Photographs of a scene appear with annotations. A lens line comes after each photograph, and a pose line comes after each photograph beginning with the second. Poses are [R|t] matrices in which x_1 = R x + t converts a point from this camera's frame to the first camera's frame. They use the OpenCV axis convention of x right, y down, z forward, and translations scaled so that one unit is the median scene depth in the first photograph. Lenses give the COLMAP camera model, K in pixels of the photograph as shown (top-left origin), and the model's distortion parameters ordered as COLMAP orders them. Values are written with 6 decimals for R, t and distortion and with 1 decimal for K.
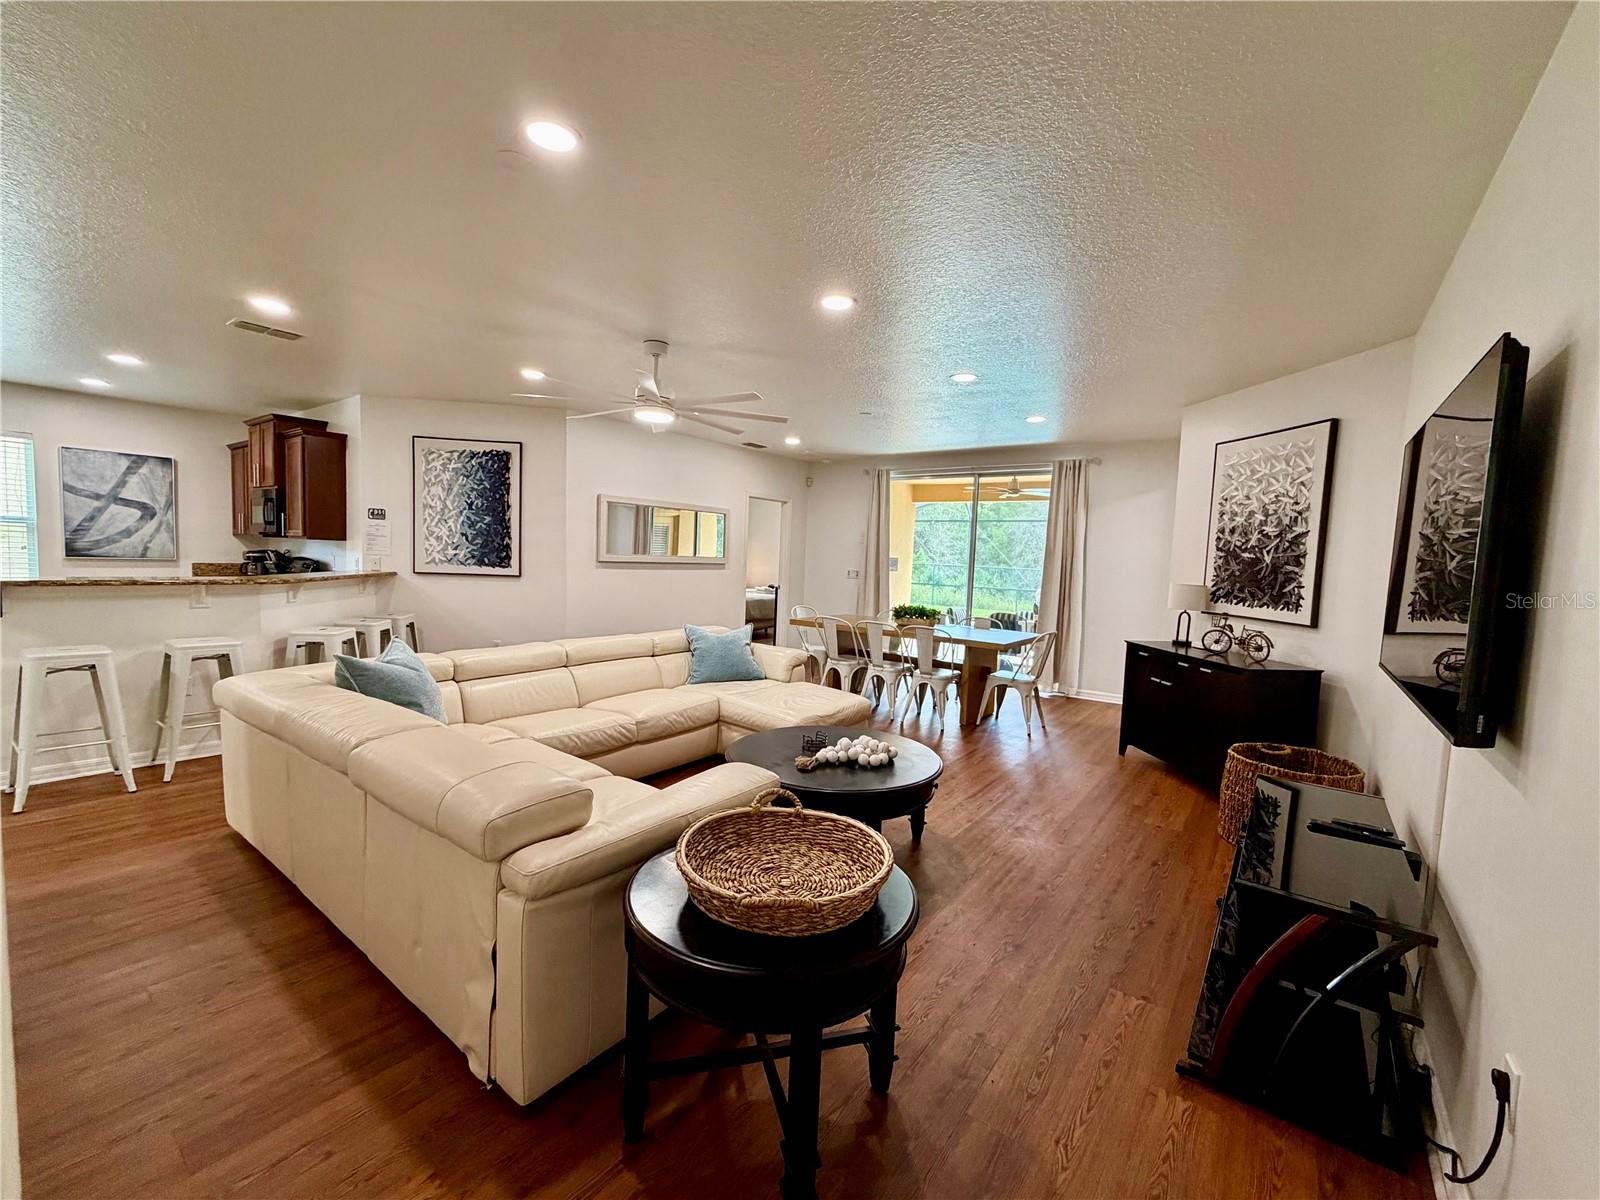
lens RADIAL K [[658.7, 0, 802.4], [0, 658.7, 602.6], [0, 0, 1]] dist [0.000065, -0.000606]
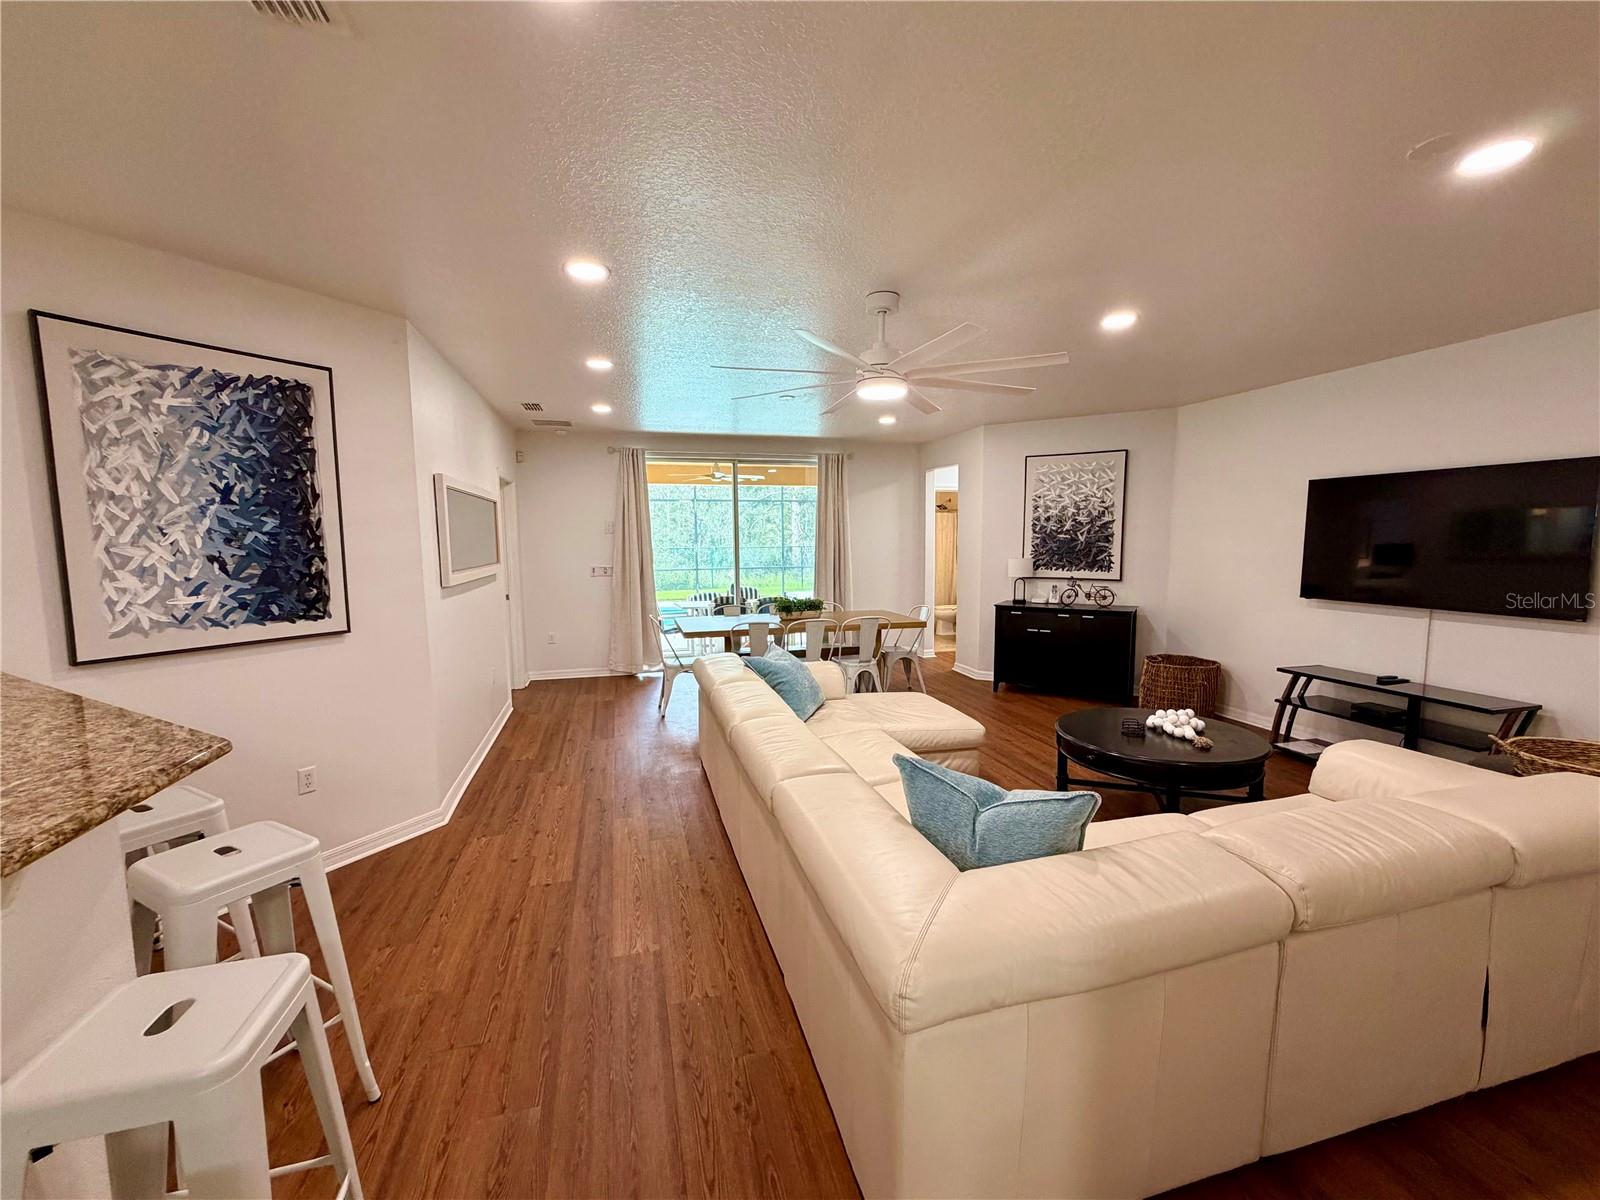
lens RADIAL K [[658.7, 0, 802.4], [0, 658.7, 602.6], [0, 0, 1]] dist [0.000065, -0.000606]
pose [[0.611921, -0.122896, 0.781312, -0.624278], [0.090811, 0.992238, 0.084951, -0.075769], [-0.785688, 0.018968, 0.618332, 0.409413]]
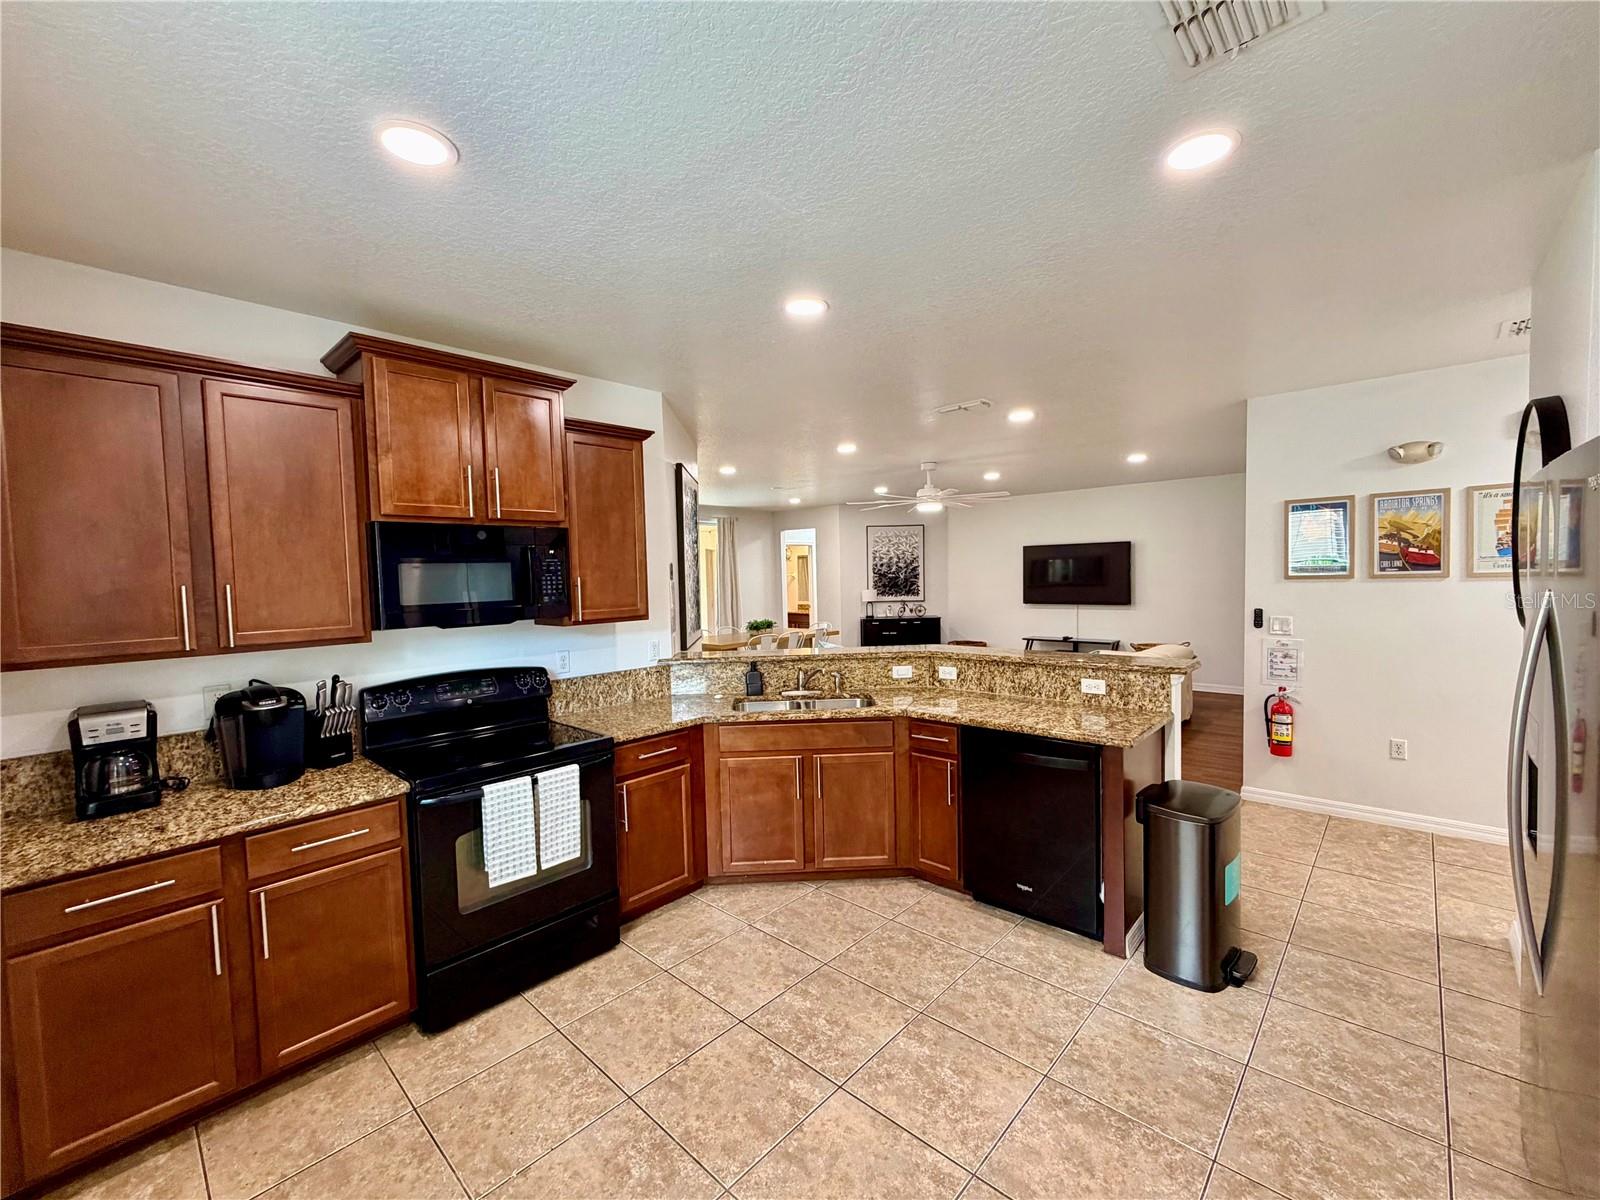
lens RADIAL K [[658.7, 0, 802.4], [0, 658.7, 602.6], [0, 0, 1]] dist [0.000065, -0.000606]
pose [[0.106301, -0.086199, 0.990591, -1.290299], [0.100751, 0.992042, 0.075513, -0.138656], [-0.989217, 0.091775, 0.114140, 0.782016]]
